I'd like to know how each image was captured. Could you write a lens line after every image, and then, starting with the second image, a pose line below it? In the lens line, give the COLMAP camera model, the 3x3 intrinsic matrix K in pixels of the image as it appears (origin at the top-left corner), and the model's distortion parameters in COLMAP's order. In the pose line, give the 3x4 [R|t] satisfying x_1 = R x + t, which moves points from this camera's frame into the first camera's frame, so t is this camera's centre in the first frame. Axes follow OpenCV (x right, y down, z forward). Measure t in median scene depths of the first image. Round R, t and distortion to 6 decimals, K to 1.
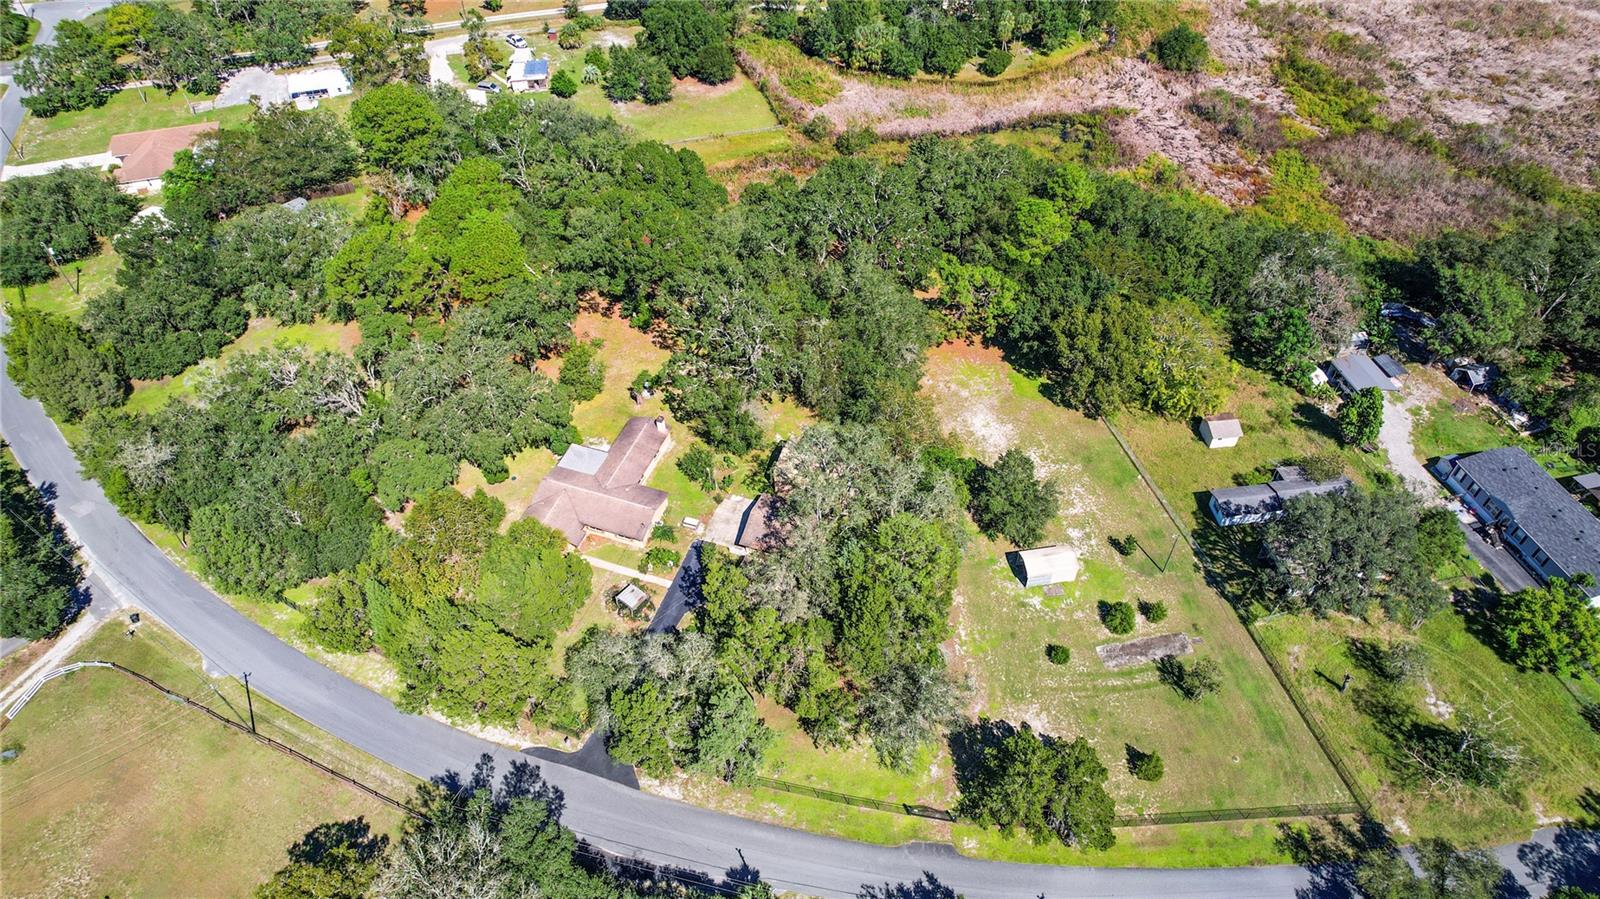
lens RADIAL K [[1027.2, 0, 803.9], [0, 1027.2, 456.0], [0, 0, 1]] dist [-0.088000, 0.078316]
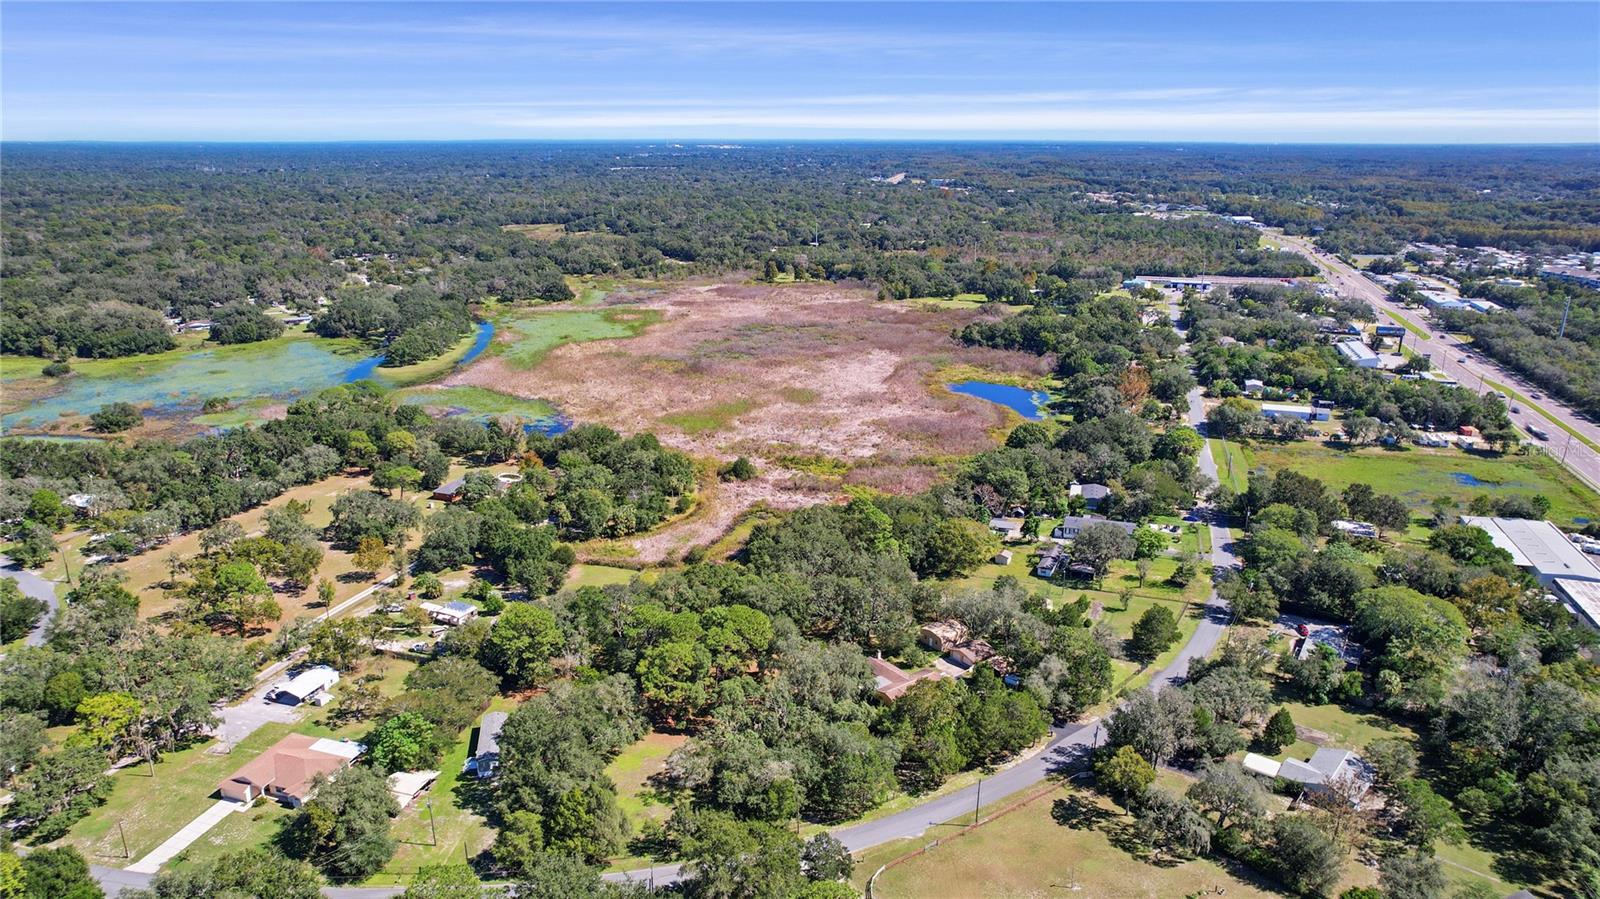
lens RADIAL K [[1027.2, 0, 803.9], [0, 1027.2, 456.0], [0, 0, 1]] dist [-0.088000, 0.078316]
pose [[0.547297, -0.234954, 0.803283, -2.013799], [0.605217, 0.774038, -0.185950, -0.062183], [-0.578082, 0.587930, 0.565827, -0.159643]]
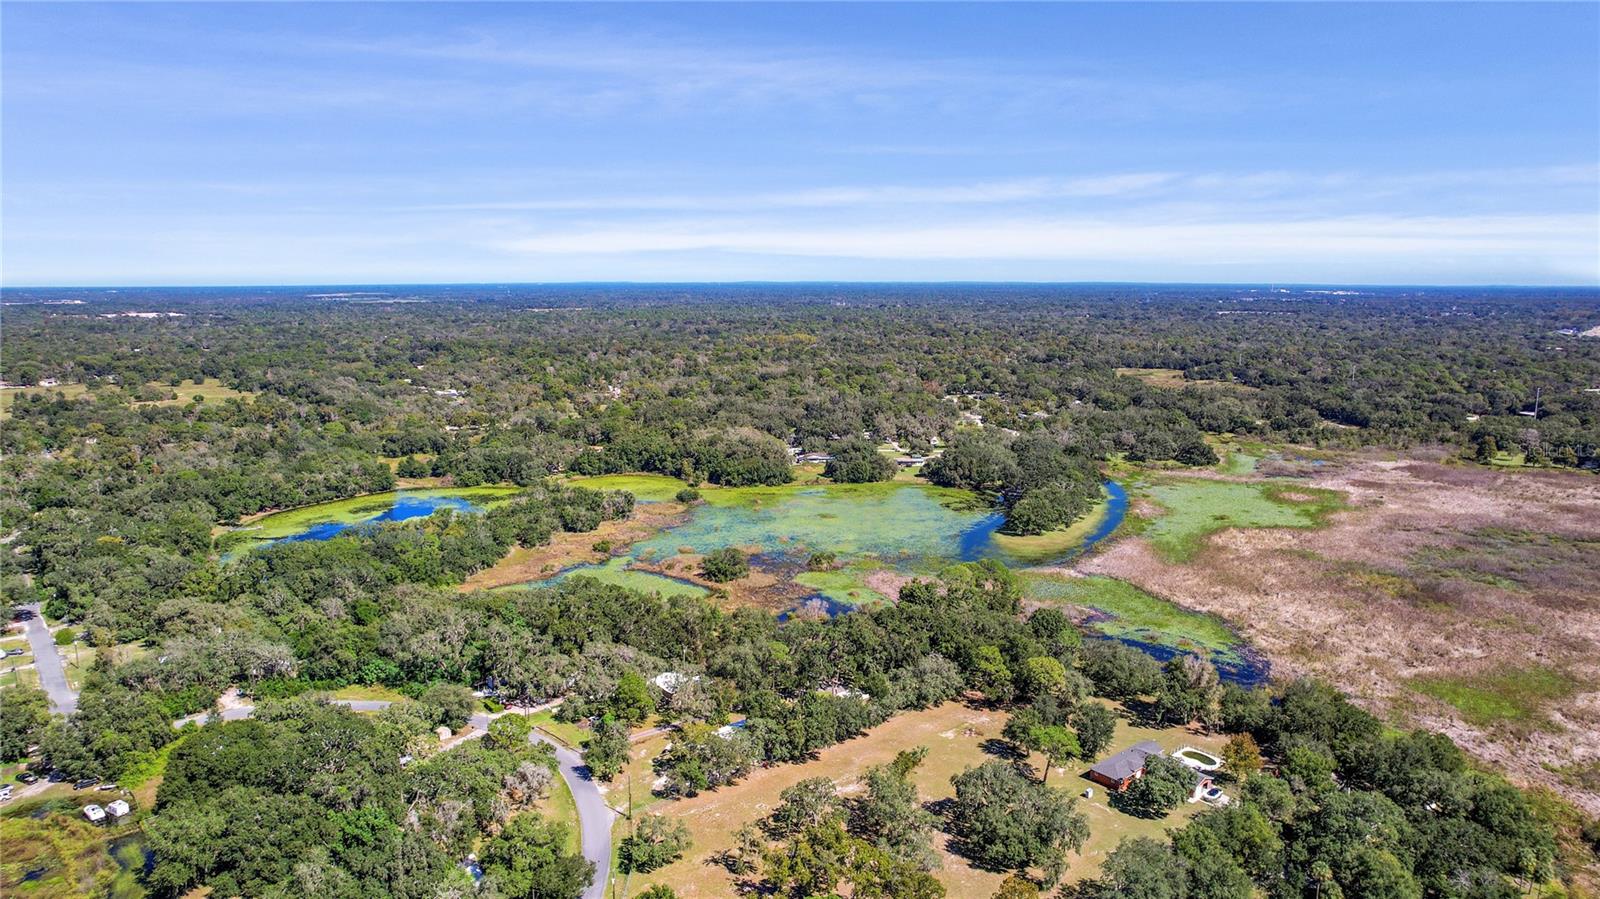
lens RADIAL K [[1007.0, 0, 800.0], [0, 1007.0, 449.5], [0, 0, 1]] dist [-0.104831, 0.069953]
pose [[0.906763, -0.060555, 0.417271, -1.484692], [0.303456, 0.780810, -0.546123, -0.890089], [-0.292738, 0.621827, 0.726385, 0.657632]]
